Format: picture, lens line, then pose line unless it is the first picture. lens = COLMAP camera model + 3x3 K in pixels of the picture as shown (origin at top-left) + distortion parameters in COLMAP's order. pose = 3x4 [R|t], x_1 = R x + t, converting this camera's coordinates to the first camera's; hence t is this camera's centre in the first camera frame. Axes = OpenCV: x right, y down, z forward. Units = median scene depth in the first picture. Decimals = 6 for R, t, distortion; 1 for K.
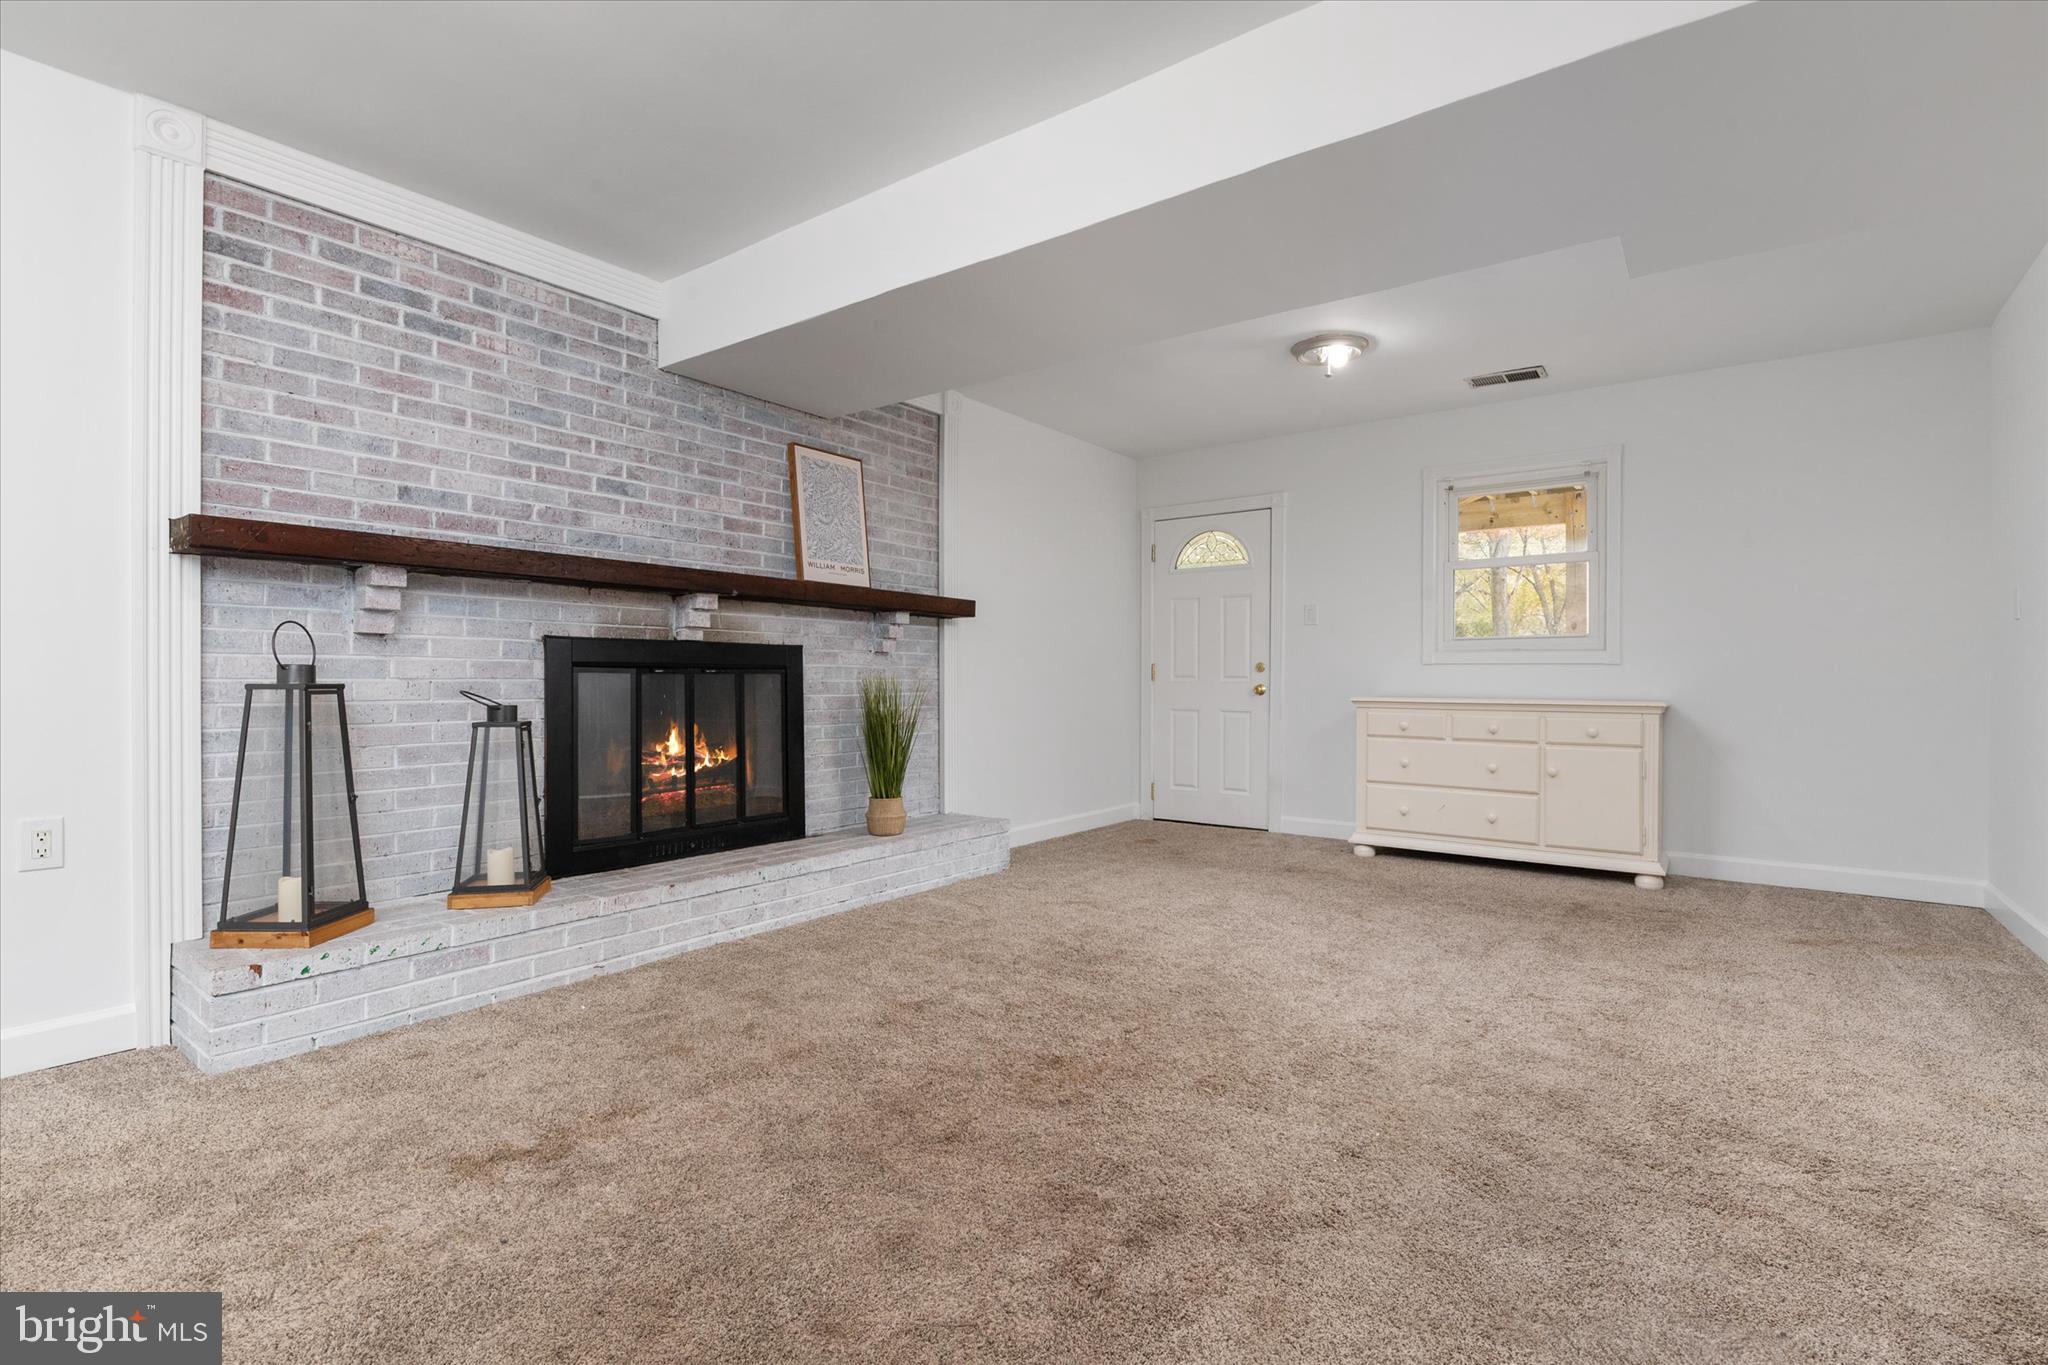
lens RADIAL K [[948.8, 0, 1024.0], [0, 948.8, 682.5], [0, 0, 1]] dist [-0.011208, -0.000288]
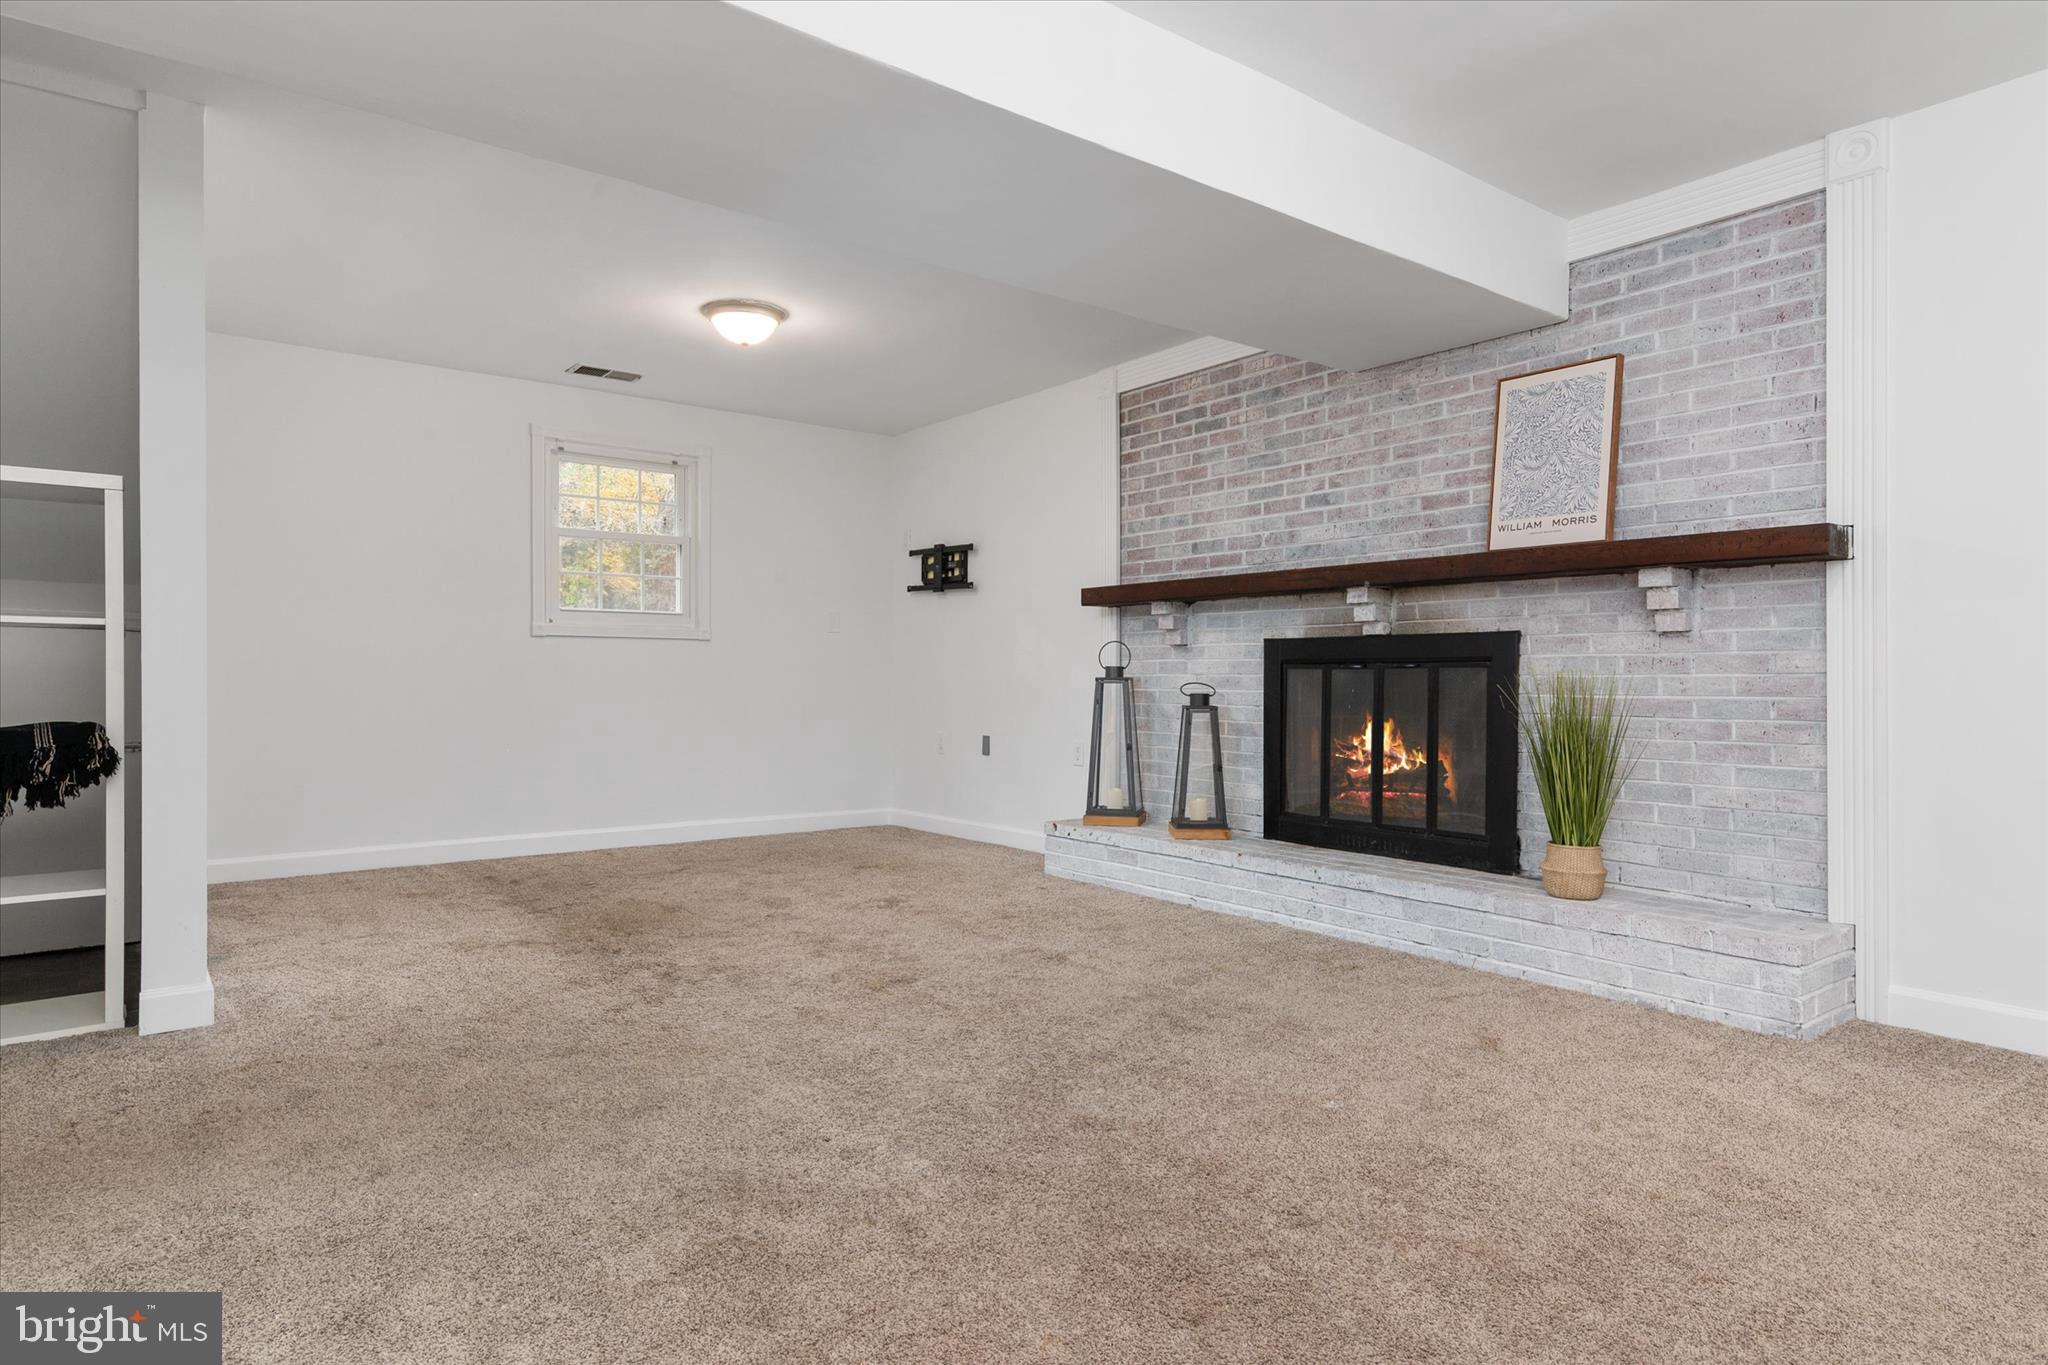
lens RADIAL K [[1146.9, 0, 1024.0], [0, 1146.9, 682.5], [0, 0, 1]] dist [0.004087, 0.000204]
pose [[-0.271150, -0.001962, -0.962535, 0.972977], [-0.008511, 0.999964, 0.000359, 0.008340], [0.962499, 0.008290, -0.271157, 1.062634]]
